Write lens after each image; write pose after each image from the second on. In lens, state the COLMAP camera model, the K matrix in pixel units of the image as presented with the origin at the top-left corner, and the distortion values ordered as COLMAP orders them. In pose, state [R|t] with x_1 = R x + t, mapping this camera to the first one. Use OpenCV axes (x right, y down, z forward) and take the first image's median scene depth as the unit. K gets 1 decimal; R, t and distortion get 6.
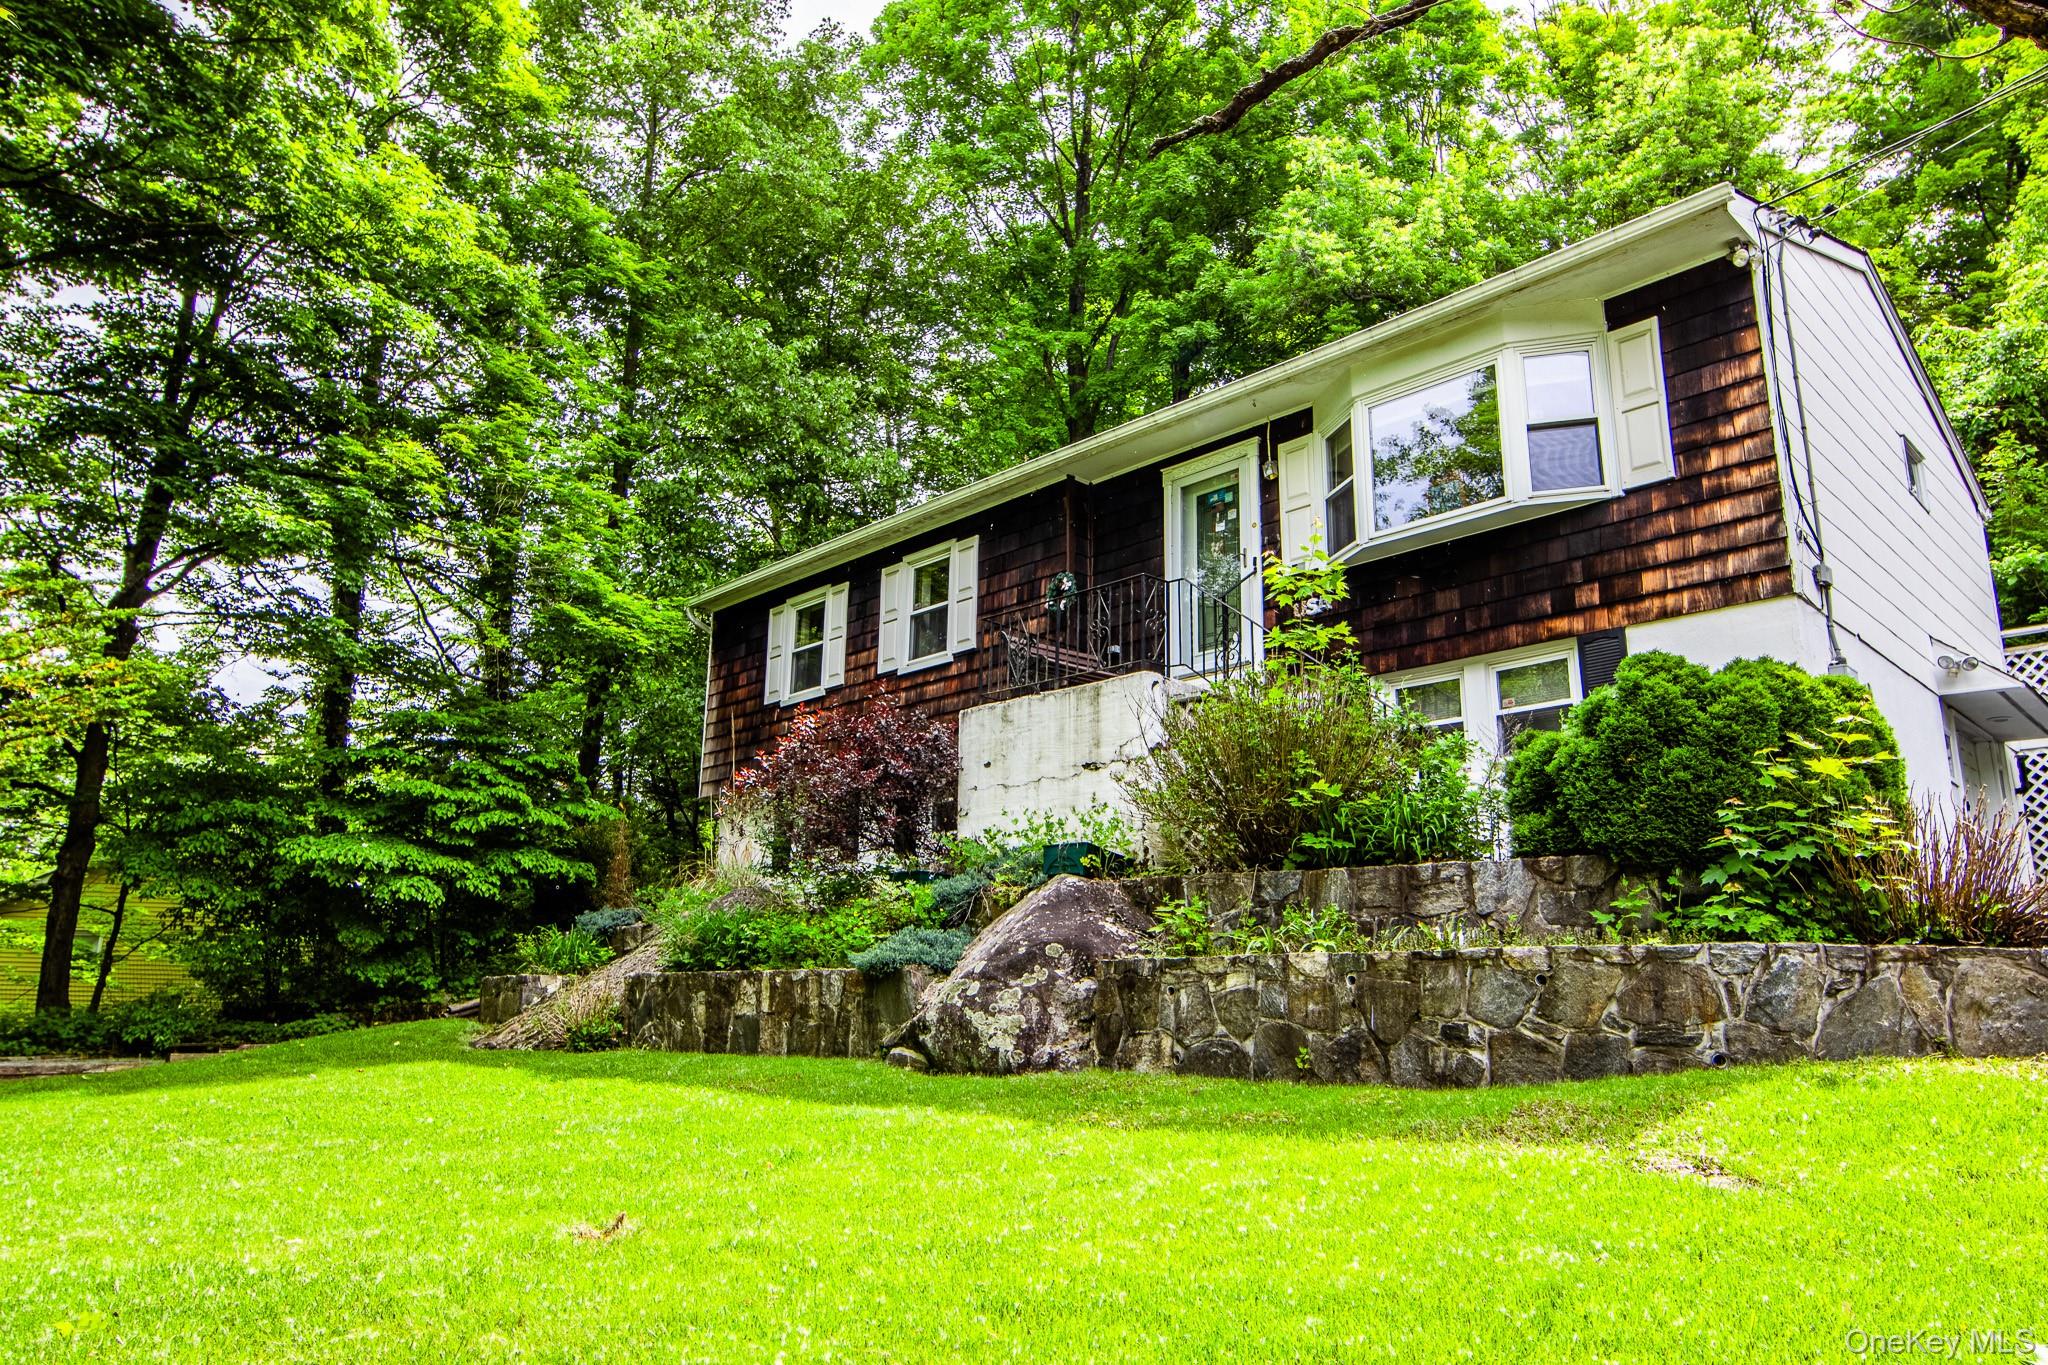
lens RADIAL K [[1308.5, 0, 1030.1], [0, 1308.5, 669.1], [0, 0, 1]] dist [-0.002520, 0.001089]
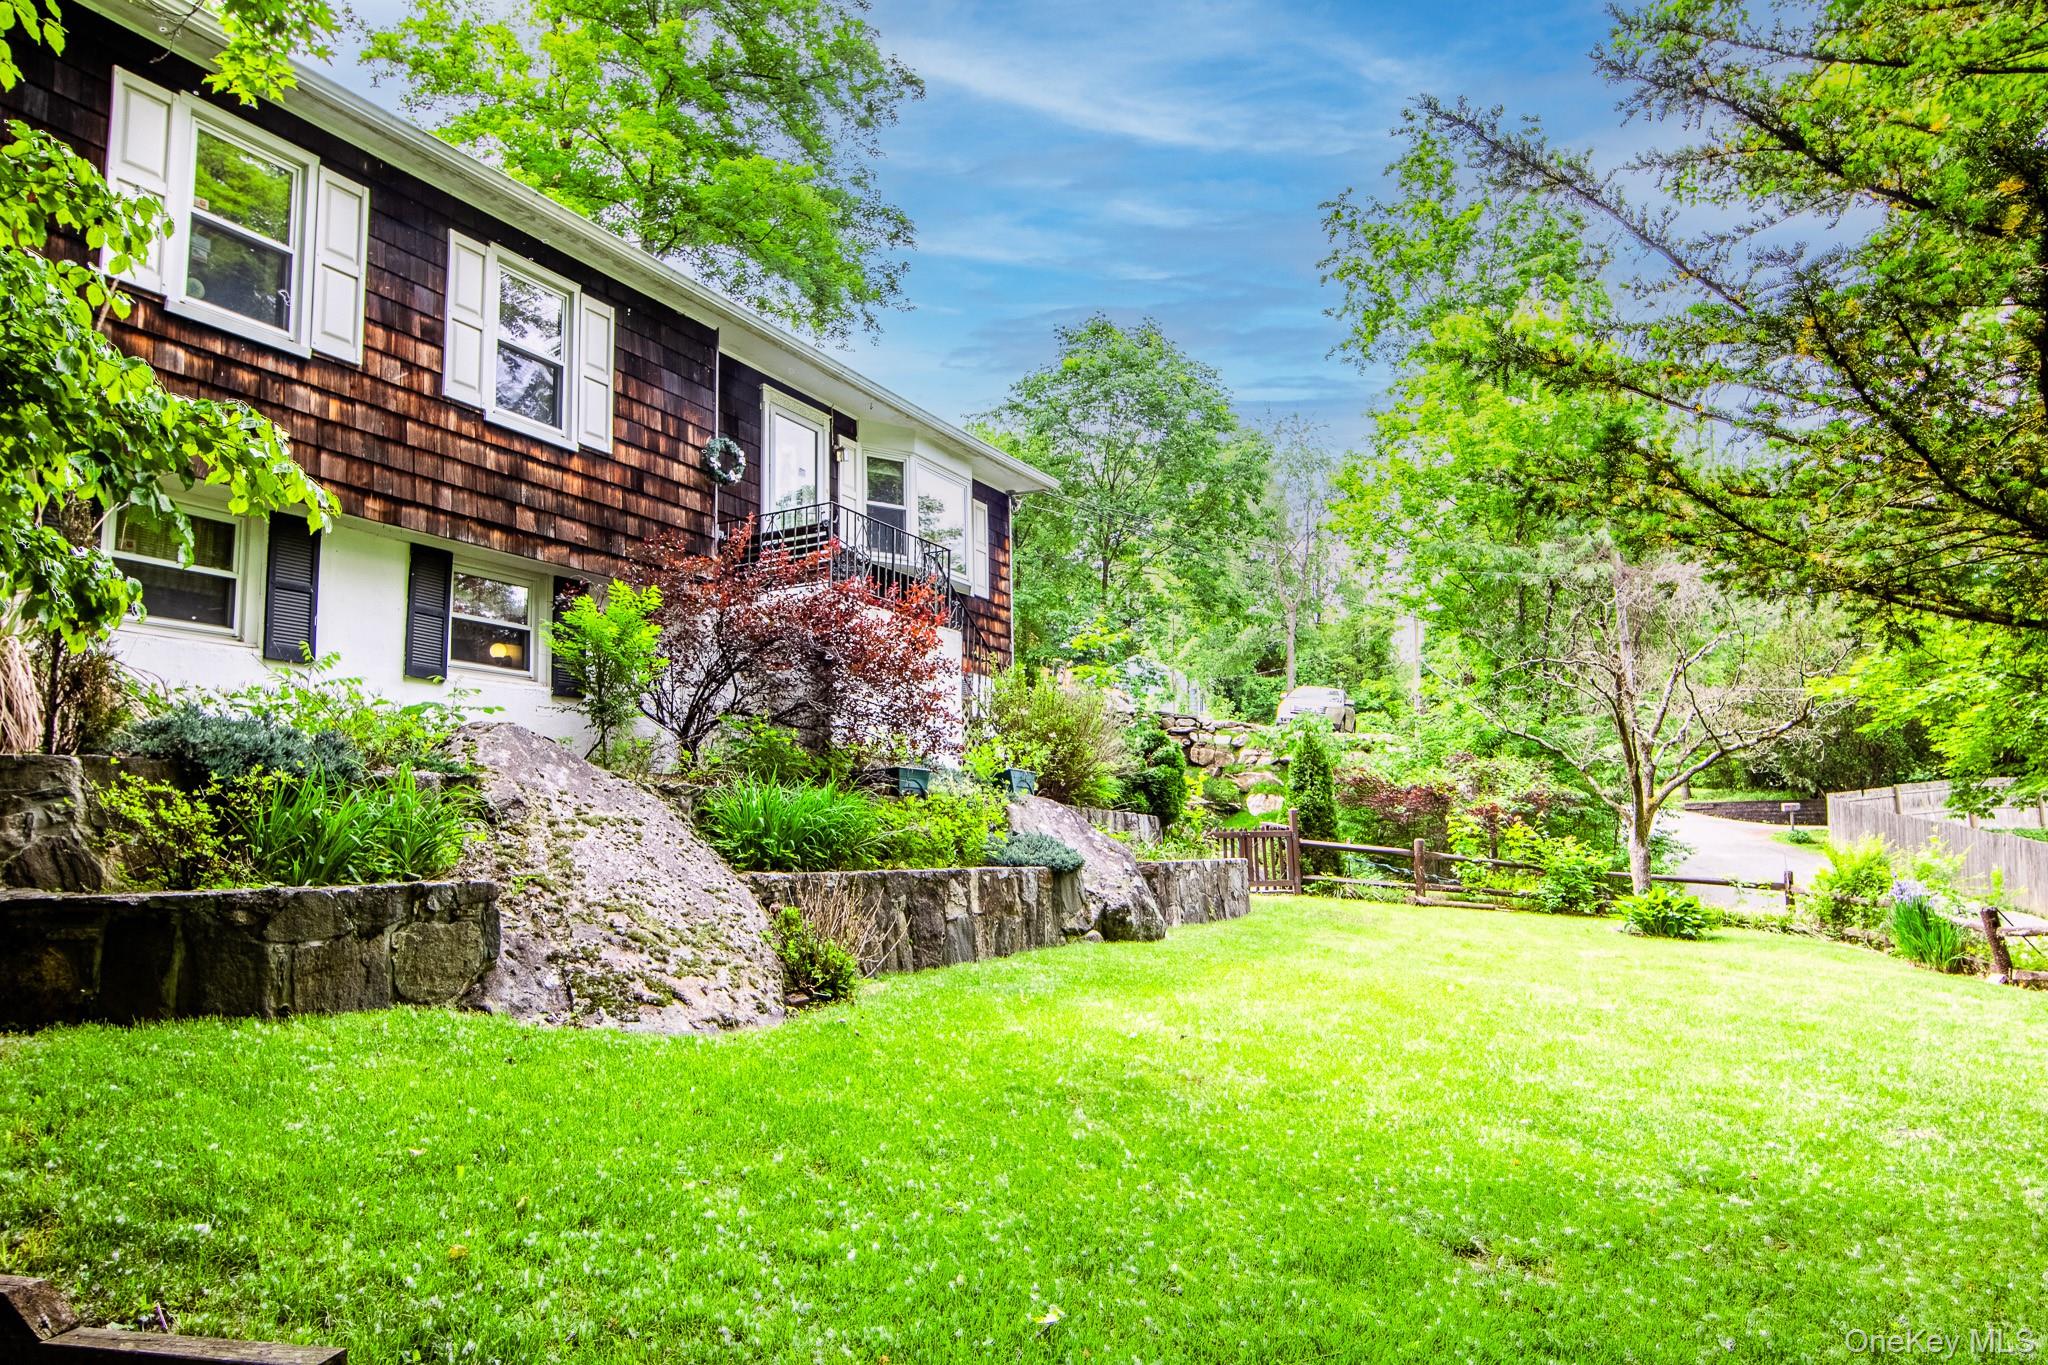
lens RADIAL K [[1308.5, 0, 1030.1], [0, 1308.5, 669.1], [0, 0, 1]] dist [-0.002520, 0.001089]
pose [[-0.298574, 0.132870, 0.945092, -1.113024], [-0.229623, 0.951171, -0.206267, 0.277721], [-0.926351, -0.278601, -0.253485, 1.238266]]
